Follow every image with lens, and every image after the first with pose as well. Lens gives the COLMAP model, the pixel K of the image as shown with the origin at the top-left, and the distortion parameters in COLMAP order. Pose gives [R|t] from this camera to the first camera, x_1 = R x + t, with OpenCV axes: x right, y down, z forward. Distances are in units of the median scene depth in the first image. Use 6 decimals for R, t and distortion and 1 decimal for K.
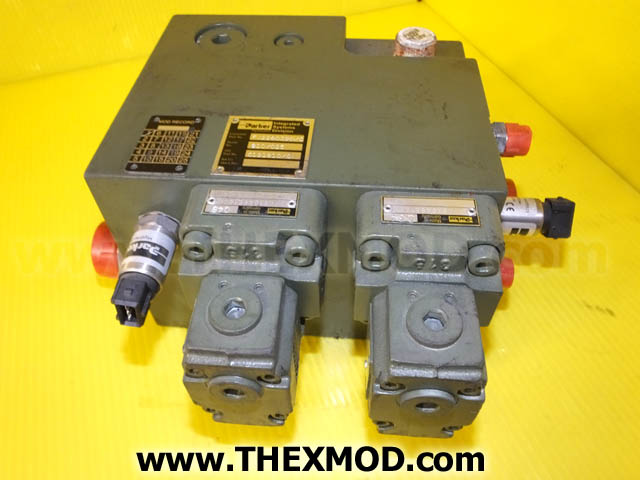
lens RADIAL K [[507.1, 0, 320.0], [0, 507.1, 240.0], [0, 0, 1]] dist [-0.000903, 0.004085]
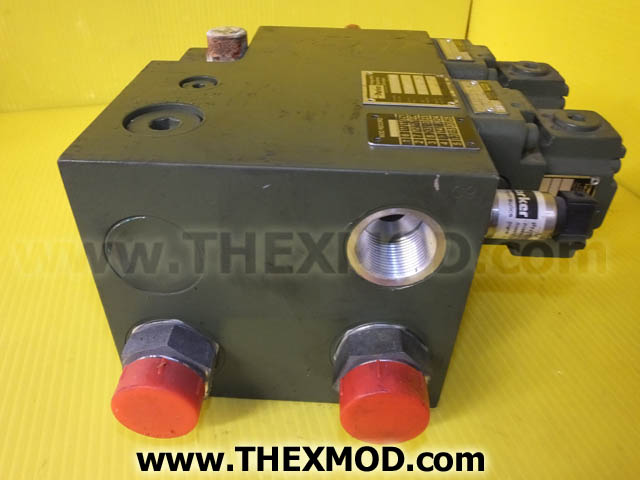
lens RADIAL K [[507.1, 0, 320.0], [0, 507.1, 240.0], [0, 0, 1]] dist [-0.000903, 0.004085]
pose [[-0.039646, -0.581031, 0.812915, -1.058341], [0.742800, 0.527020, 0.412914, -0.553863], [-0.668339, 0.620203, 0.410696, 0.864067]]
